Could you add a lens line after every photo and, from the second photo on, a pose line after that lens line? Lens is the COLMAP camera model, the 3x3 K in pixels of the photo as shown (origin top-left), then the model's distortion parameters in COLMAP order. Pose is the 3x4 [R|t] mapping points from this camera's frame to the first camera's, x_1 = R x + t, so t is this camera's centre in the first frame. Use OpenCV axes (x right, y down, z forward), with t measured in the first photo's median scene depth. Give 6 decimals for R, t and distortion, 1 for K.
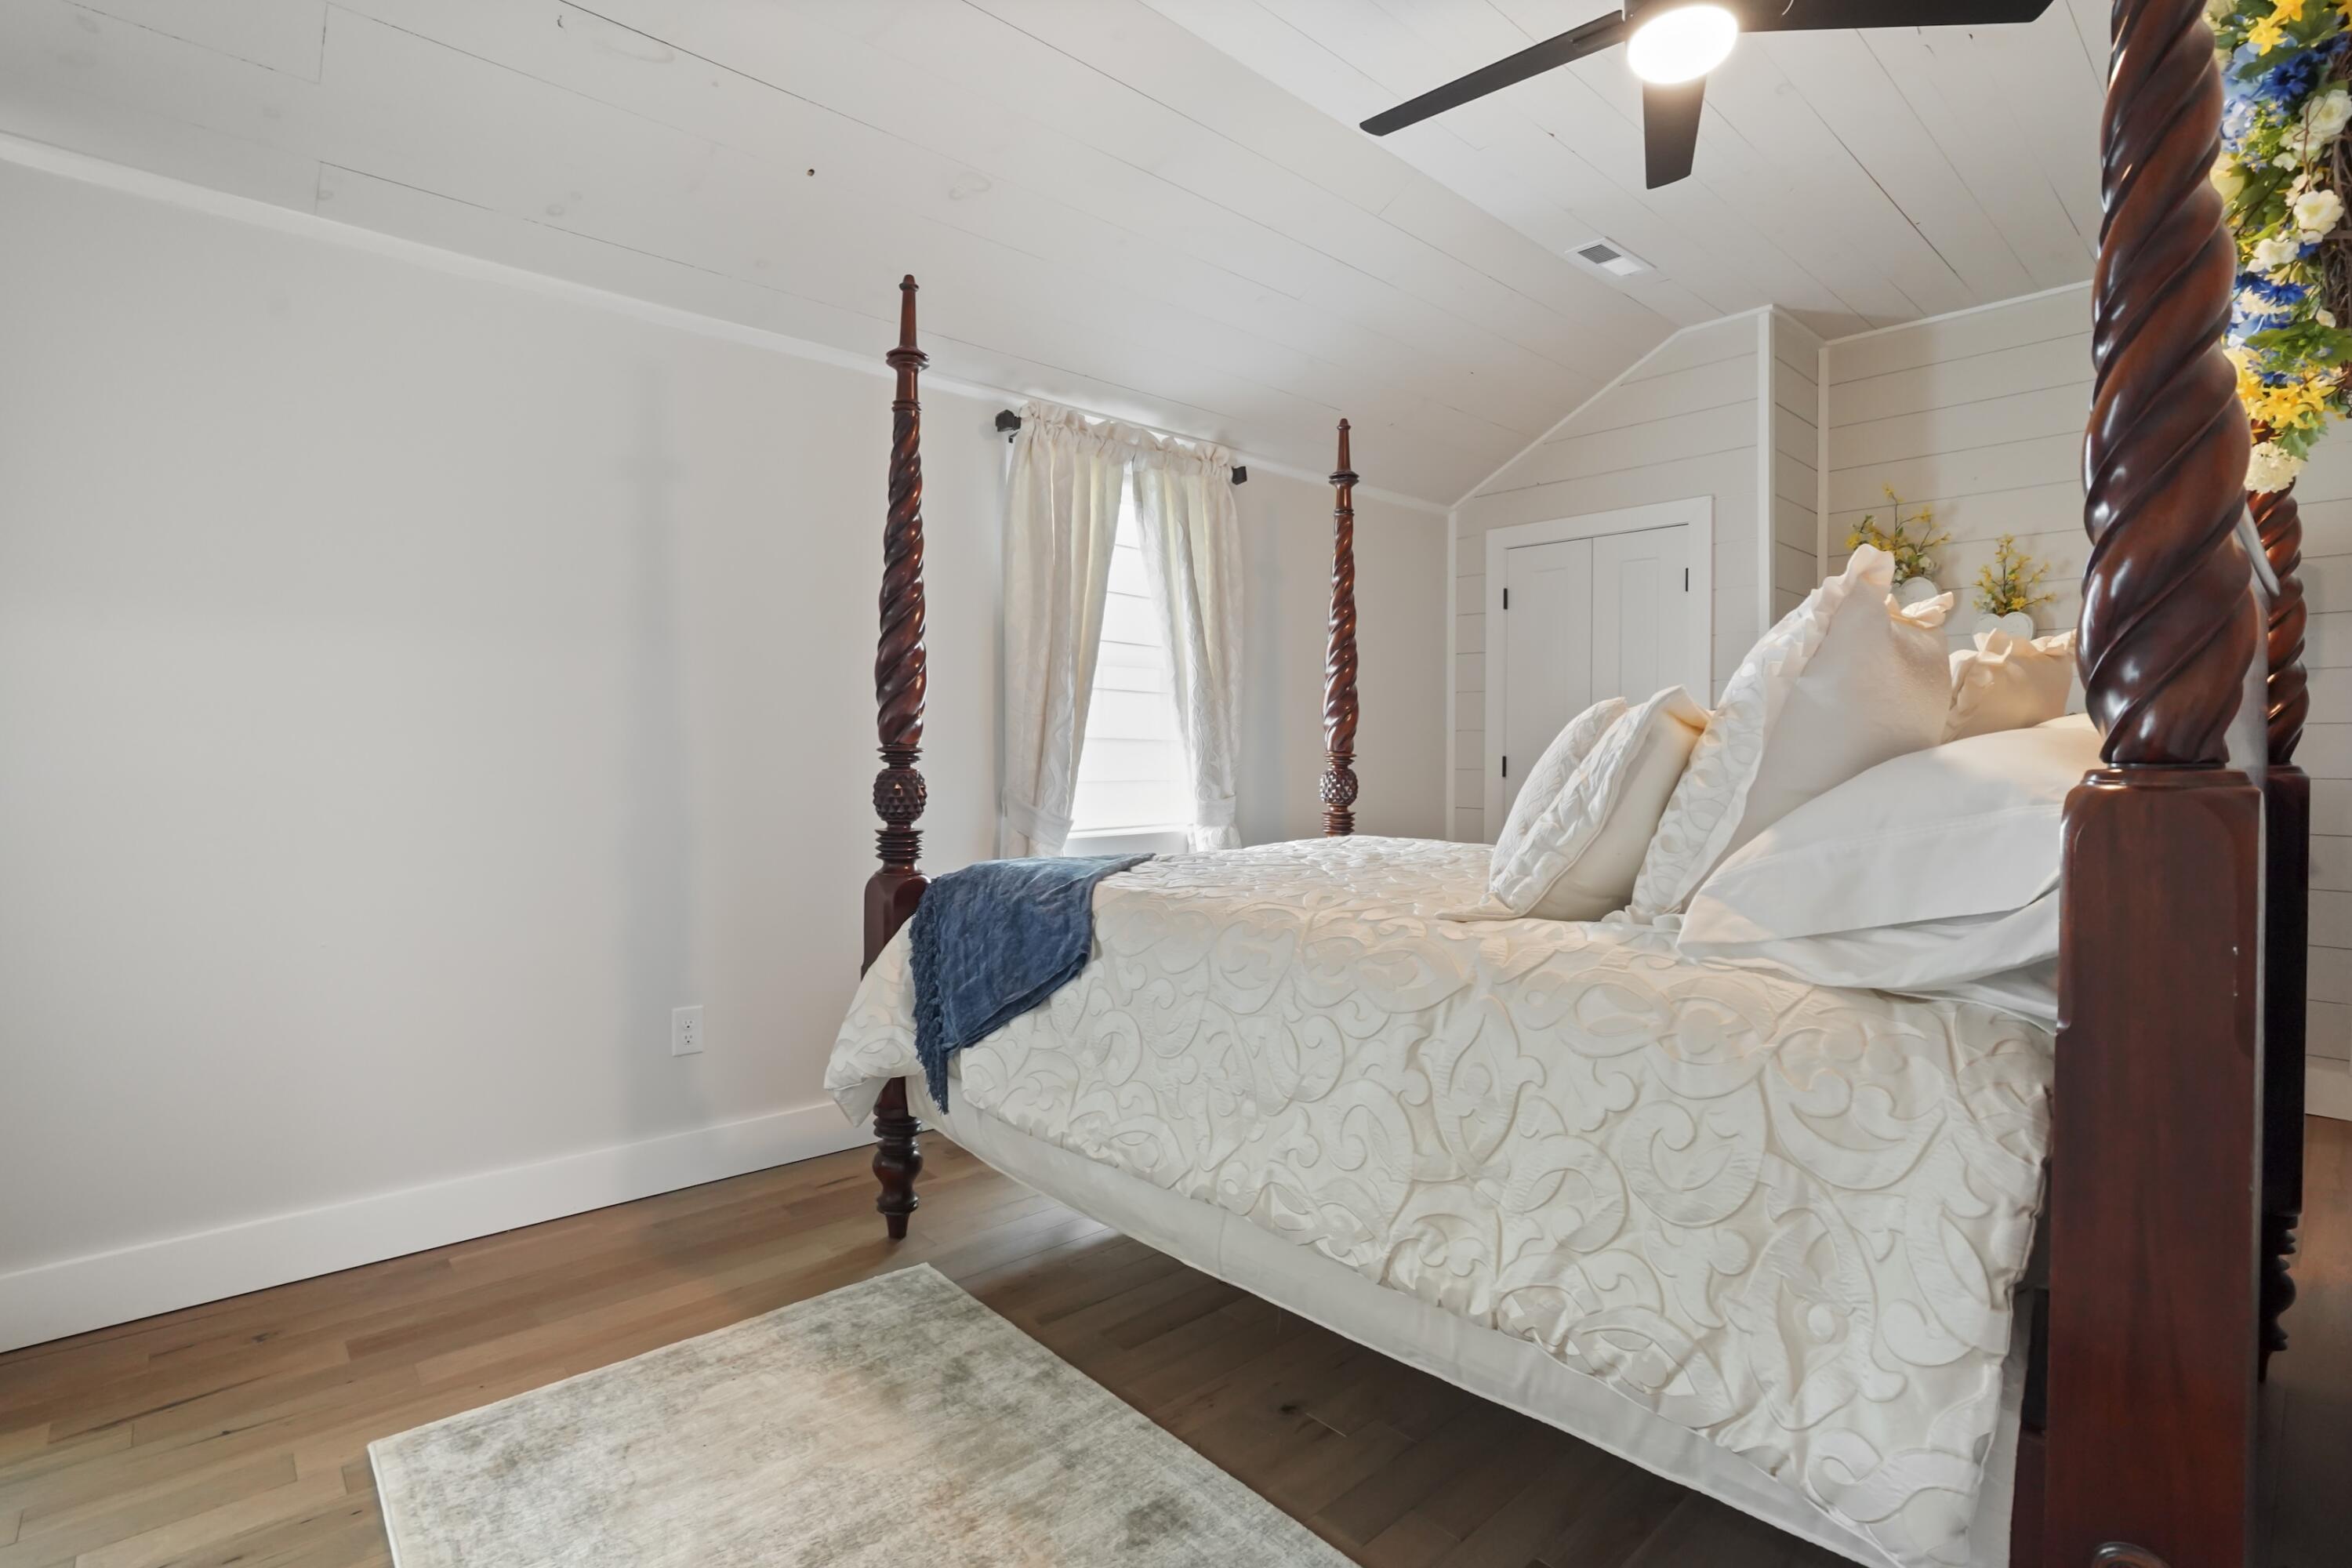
lens RADIAL K [[1126.6, 0, 1180.1], [0, 1126.6, 799.9], [0, 0, 1]] dist [-0.062213, 0.026393]
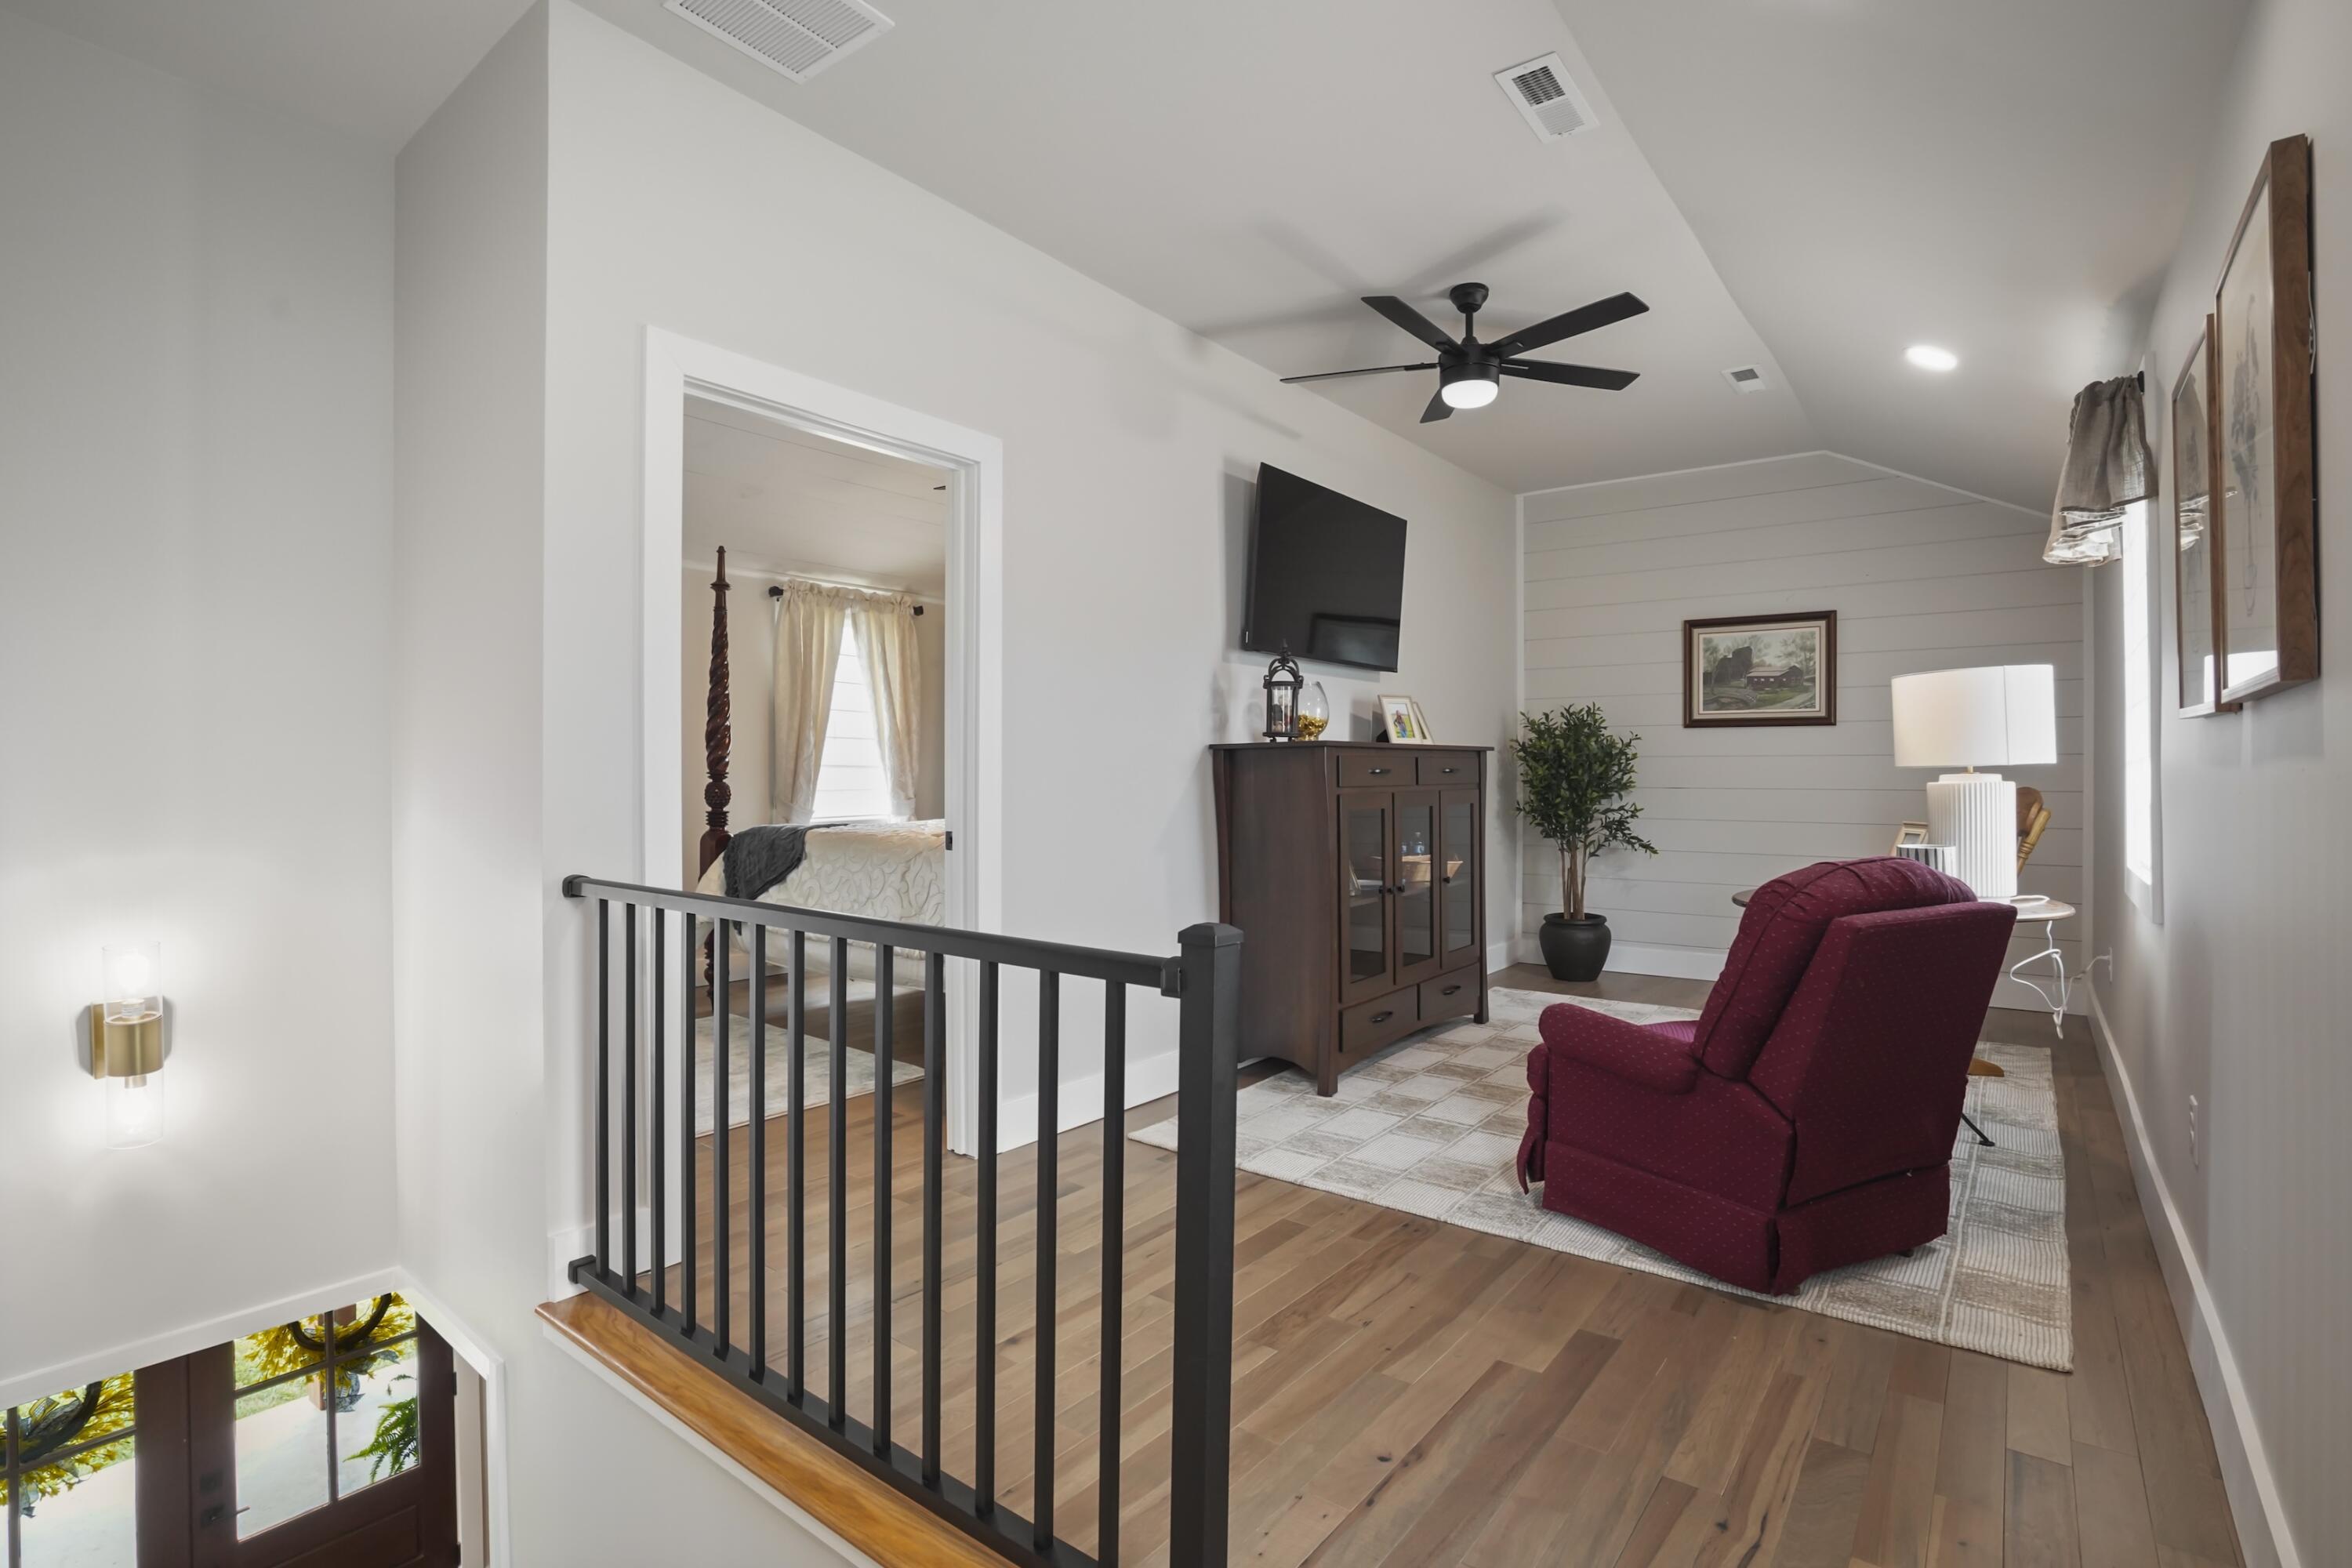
lens RADIAL K [[1126.6, 0, 1180.1], [0, 1126.6, 799.9], [0, 0, 1]] dist [-0.062213, 0.026393]
pose [[0.985955, -0.005421, 0.166924, 0.253234], [0.007770, 0.999880, -0.013422, 0.040249], [-0.166831, 0.014531, 0.985878, -1.194840]]
